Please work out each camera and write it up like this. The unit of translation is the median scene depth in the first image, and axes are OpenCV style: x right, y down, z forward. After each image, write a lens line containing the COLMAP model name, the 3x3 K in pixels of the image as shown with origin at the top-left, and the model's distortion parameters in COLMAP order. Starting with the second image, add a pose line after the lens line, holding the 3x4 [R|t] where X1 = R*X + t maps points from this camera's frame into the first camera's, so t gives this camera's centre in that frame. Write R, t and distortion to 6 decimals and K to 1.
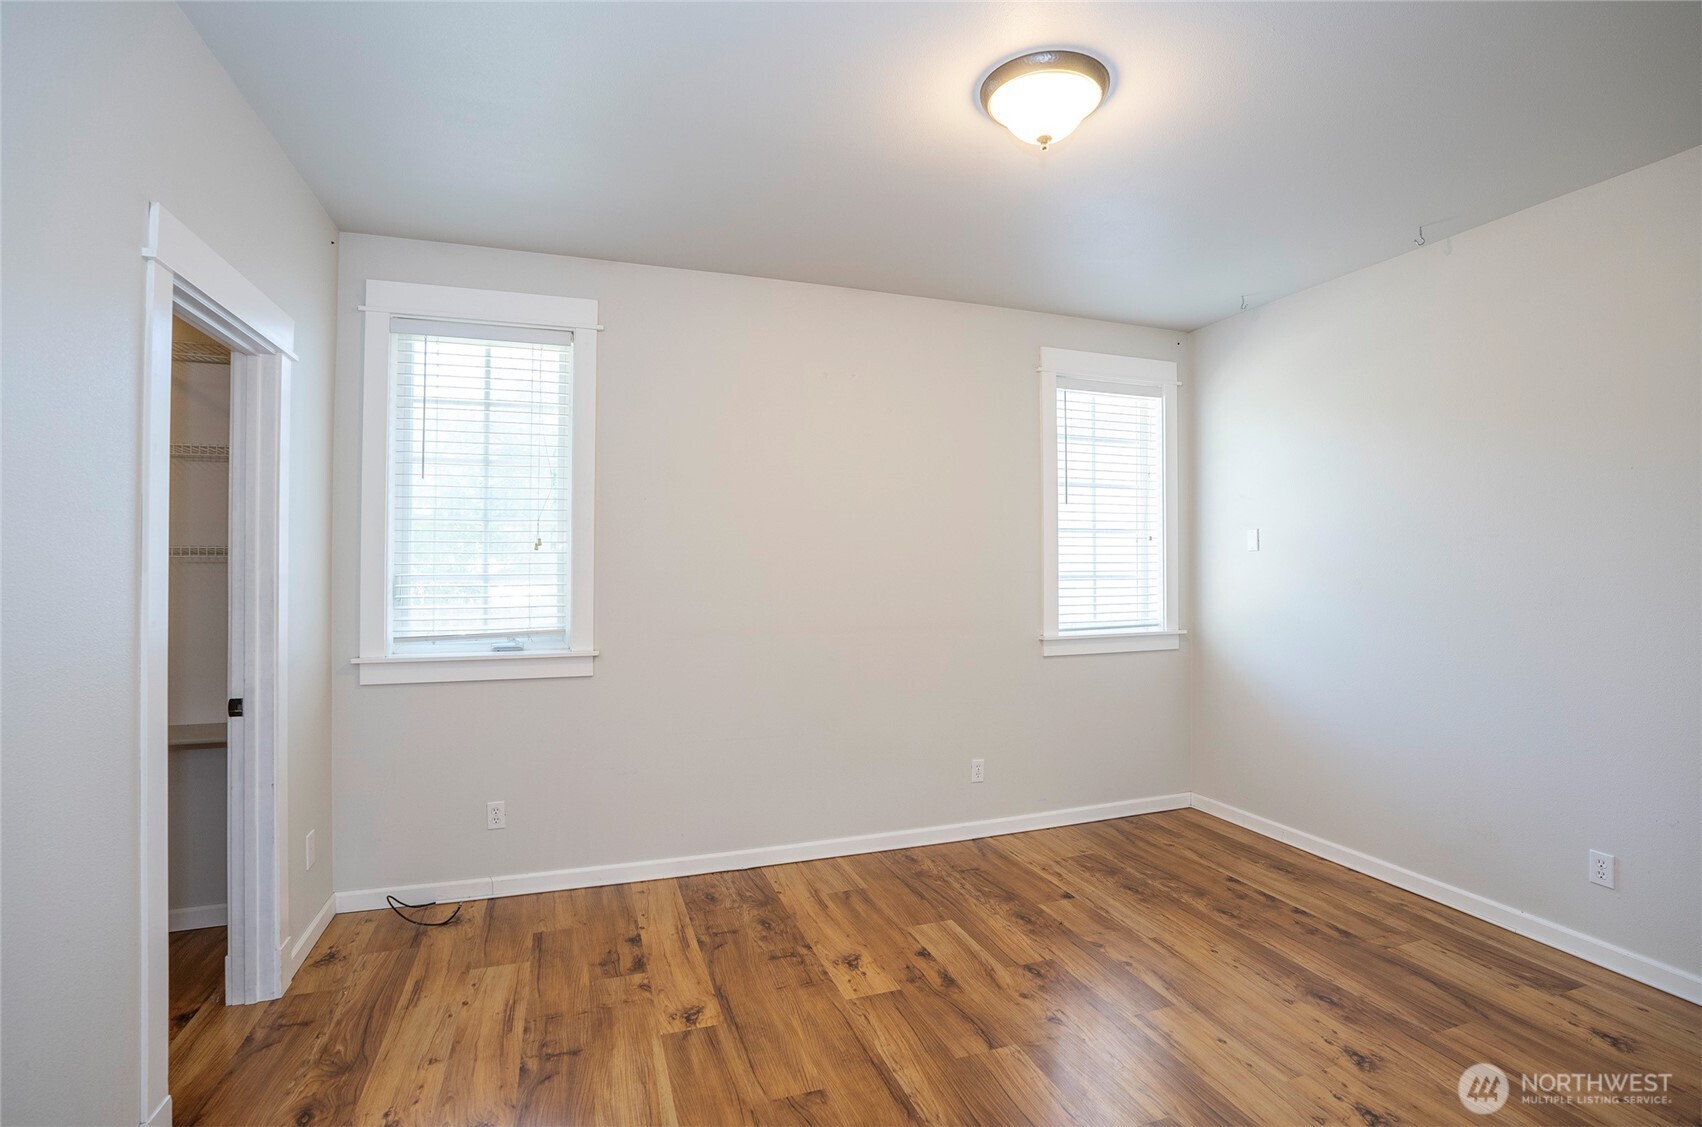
lens RADIAL K [[791.8, 0, 834.7], [0, 791.8, 560.2], [0, 0, 1]] dist [-0.067409, 0.026704]
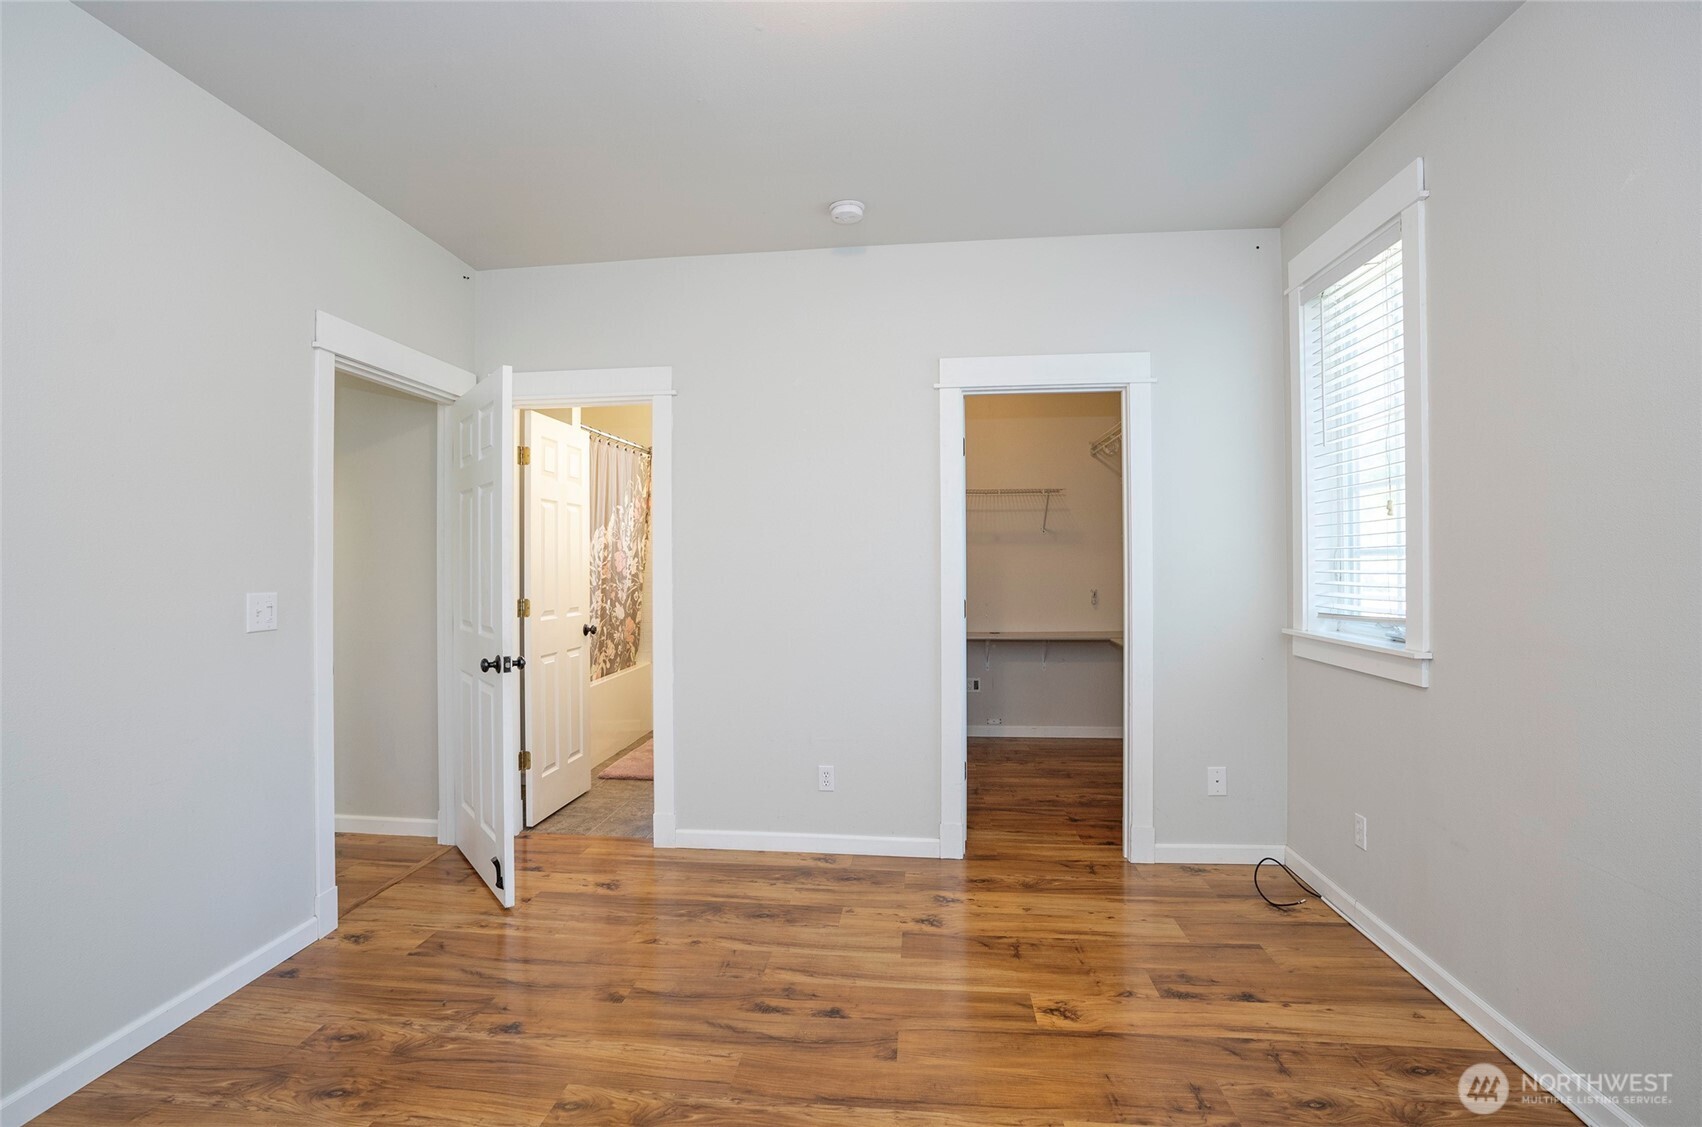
lens RADIAL K [[791.8, 0, 834.7], [0, 791.8, 560.2], [0, 0, 1]] dist [-0.067409, 0.026704]
pose [[-0.416145, -0.005550, -0.909281, 0.740765], [0.014670, 0.999810, -0.012817, 0.046002], [0.909180, -0.018672, -0.415985, 1.090623]]
